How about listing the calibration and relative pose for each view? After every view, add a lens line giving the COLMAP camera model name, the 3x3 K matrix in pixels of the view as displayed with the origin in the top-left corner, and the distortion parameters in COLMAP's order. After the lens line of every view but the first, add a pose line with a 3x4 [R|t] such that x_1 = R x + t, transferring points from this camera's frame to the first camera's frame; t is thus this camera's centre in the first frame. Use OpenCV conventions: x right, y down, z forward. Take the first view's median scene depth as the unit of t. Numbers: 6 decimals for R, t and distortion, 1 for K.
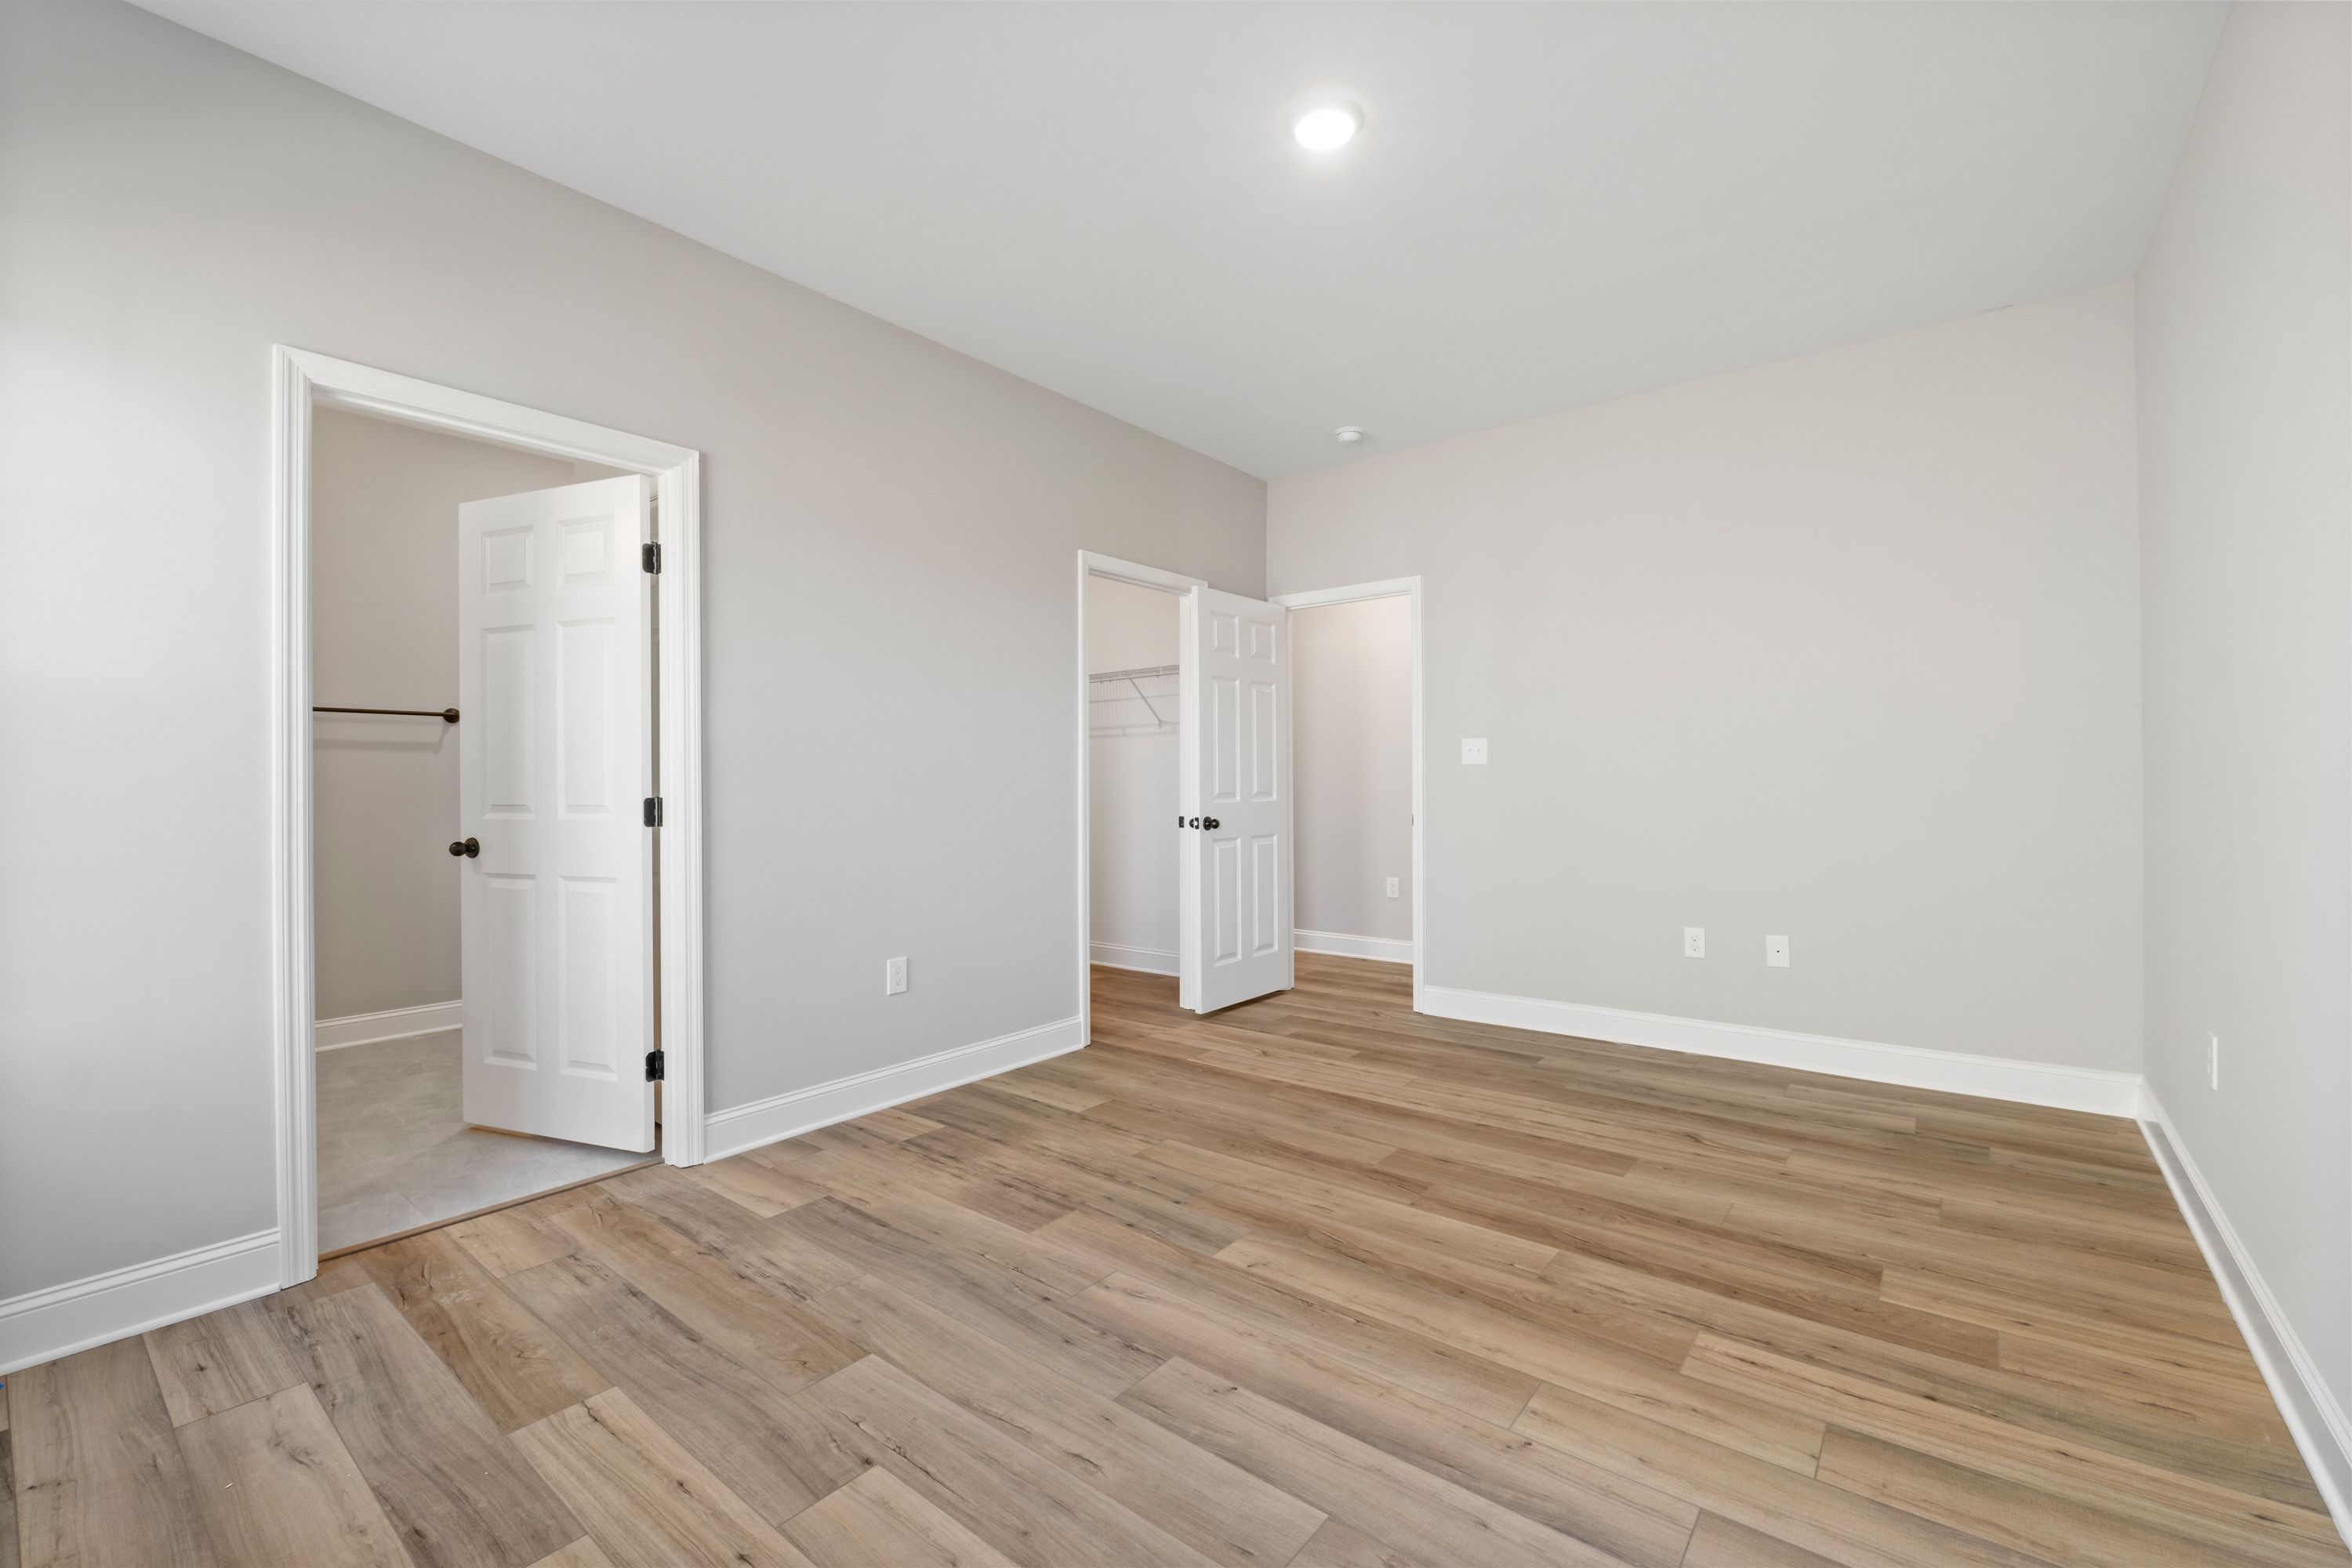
lens RADIAL K [[992.3, 0, 1170.4], [0, 992.3, 779.8], [0, 0, 1]] dist [-0.002874, -0.000319]
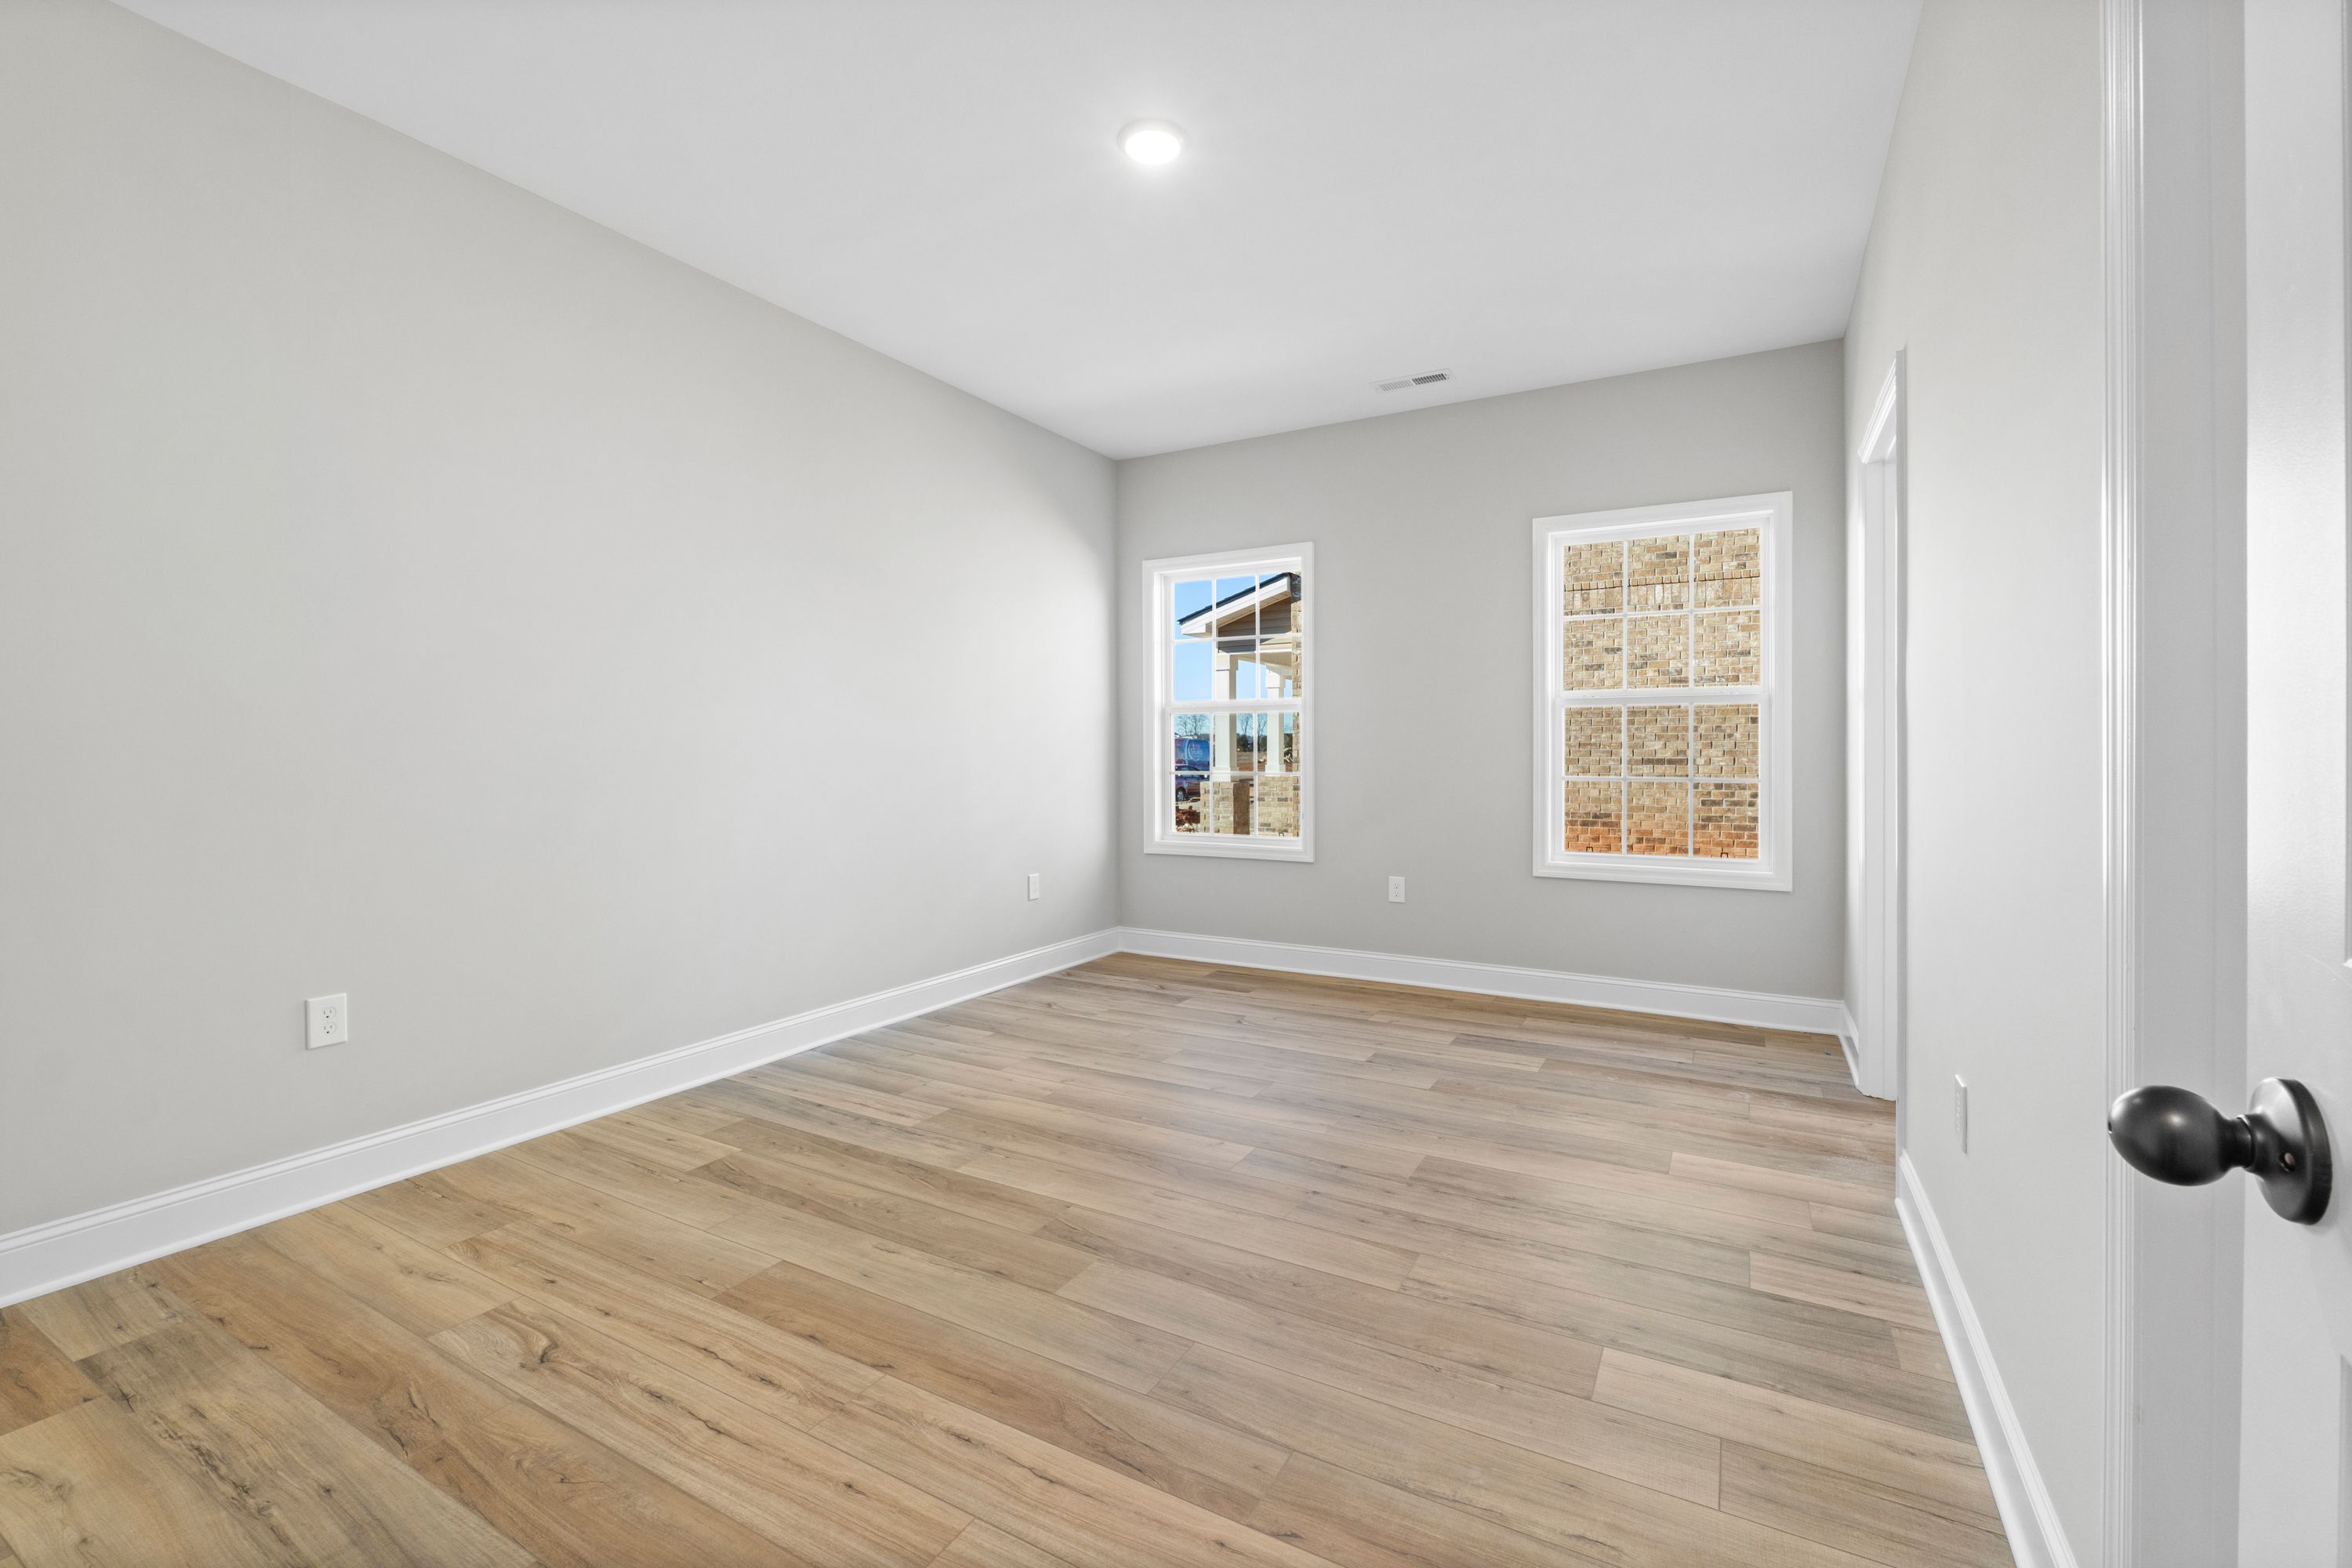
lens RADIAL K [[992.3, 0, 1172.8], [0, 992.3, 778.2], [0, 0, 1]] dist [-0.002874, -0.000319]
pose [[-0.986652, 0.011608, -0.162429, 0.313006], [0.007952, 0.999701, 0.023141, 0.008036], [0.162649, 0.021540, -0.986449, 2.047919]]
